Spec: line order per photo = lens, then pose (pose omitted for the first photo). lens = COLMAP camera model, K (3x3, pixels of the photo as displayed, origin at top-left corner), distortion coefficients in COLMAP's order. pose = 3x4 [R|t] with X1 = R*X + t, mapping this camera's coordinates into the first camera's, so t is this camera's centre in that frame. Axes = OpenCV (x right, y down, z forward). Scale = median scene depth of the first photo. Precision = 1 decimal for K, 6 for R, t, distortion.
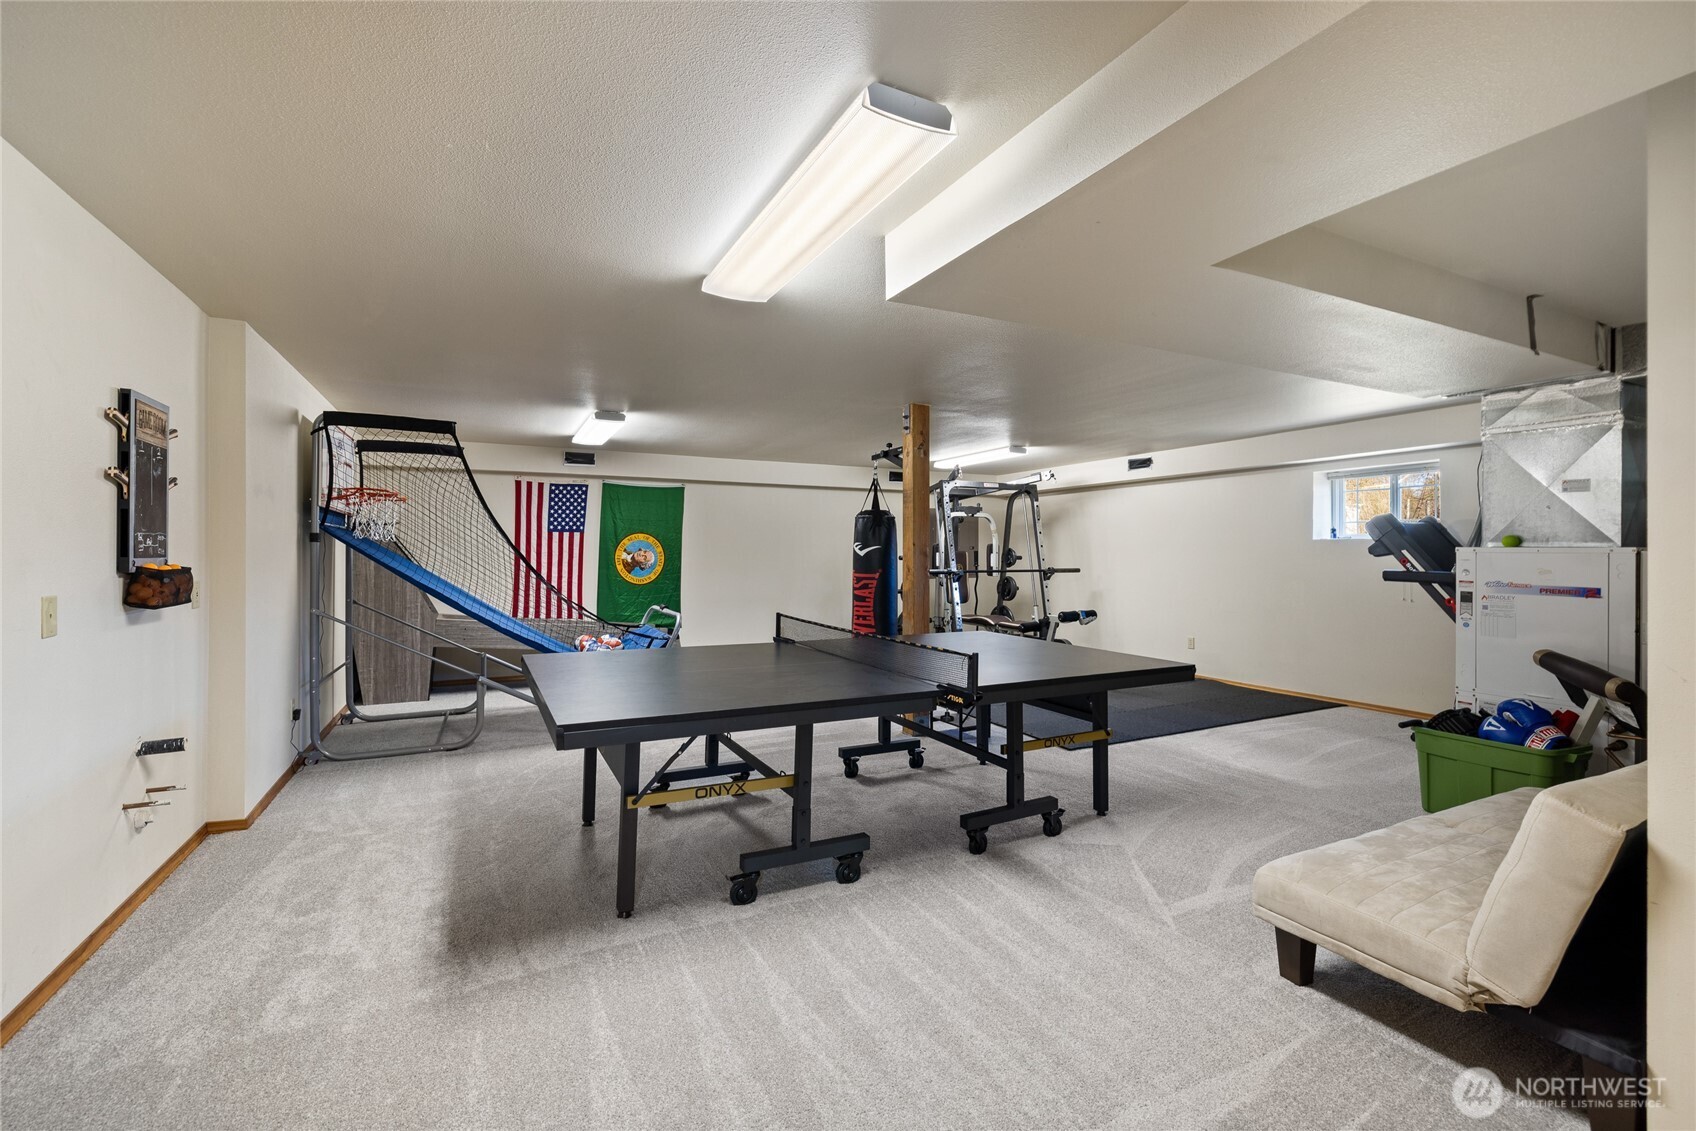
lens RADIAL K [[717.9, 0, 845.6], [0, 717.9, 553.6], [0, 0, 1]] dist [0.000916, 0.000082]
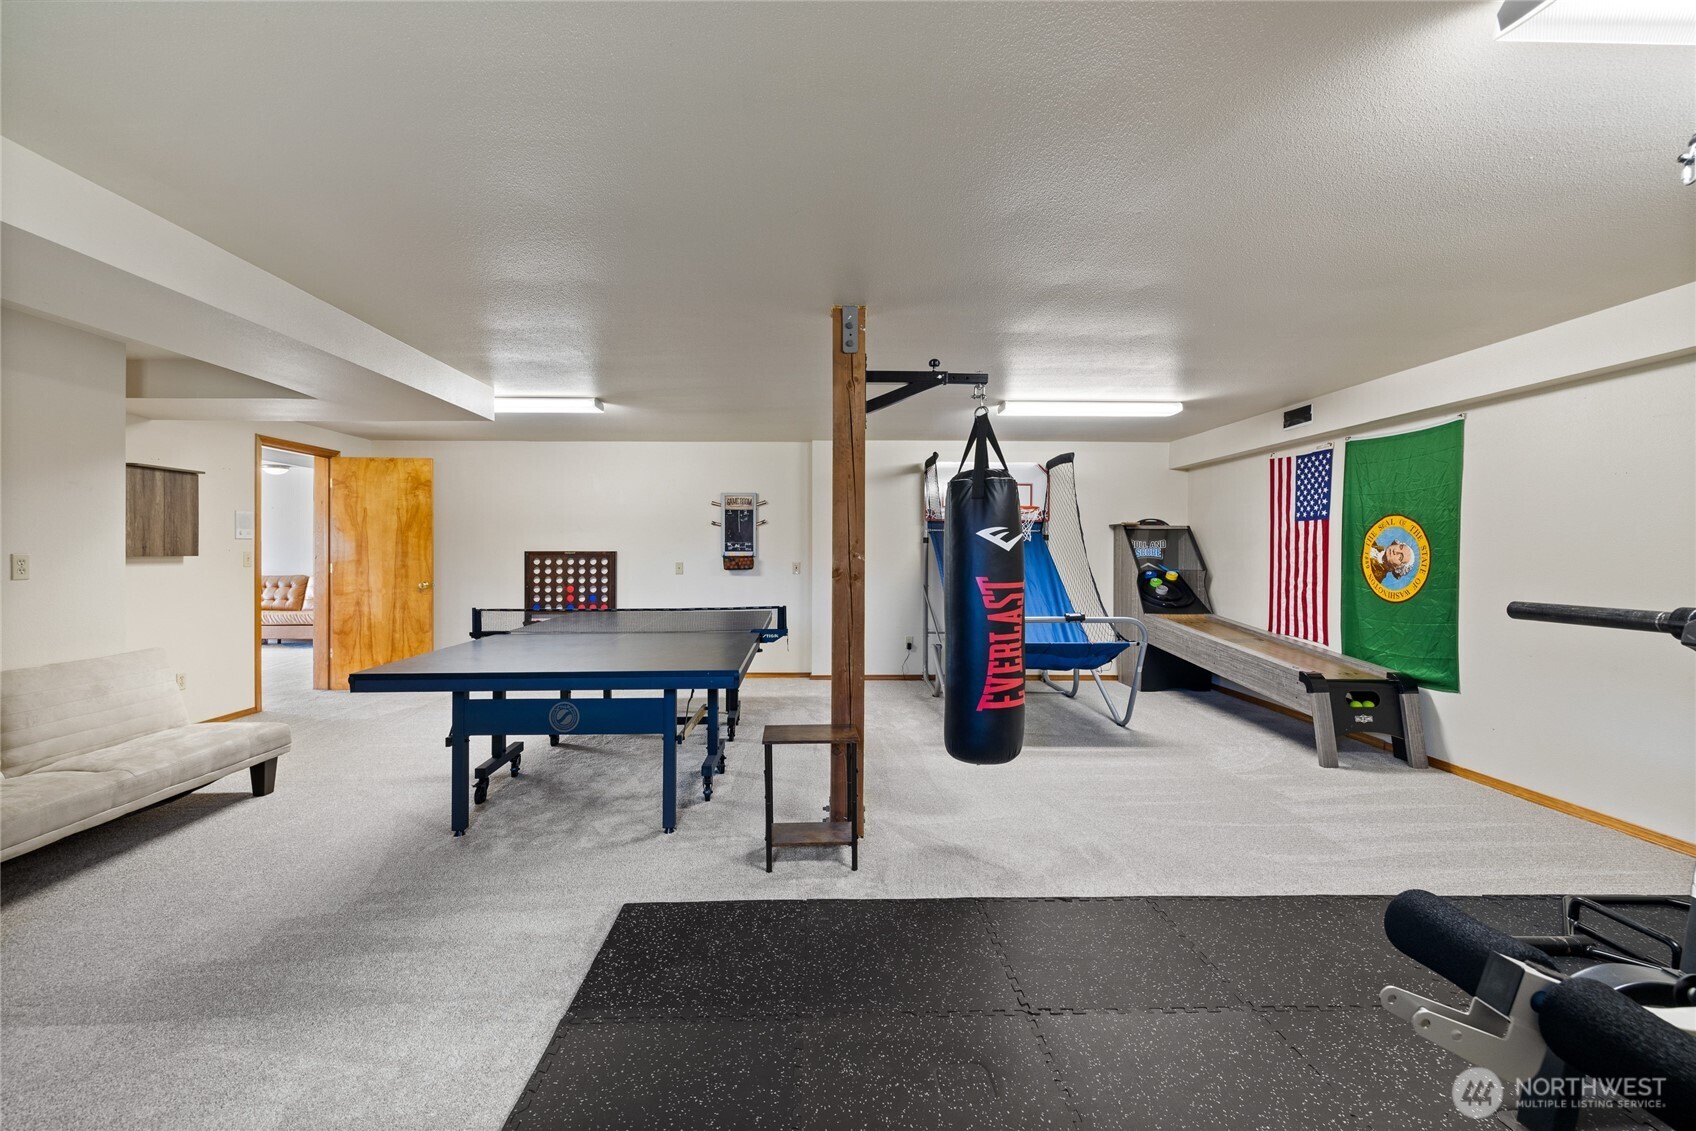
lens RADIAL K [[717.9, 0, 845.5], [0, 717.9, 557.9], [0, 0, 1]] dist [0.000916, 0.000082]
pose [[-0.399002, 0.003393, -0.916944, 0.451212], [-0.007011, 0.999953, 0.006751, 0.005920], [0.916923, 0.009123, -0.398960, 0.853566]]
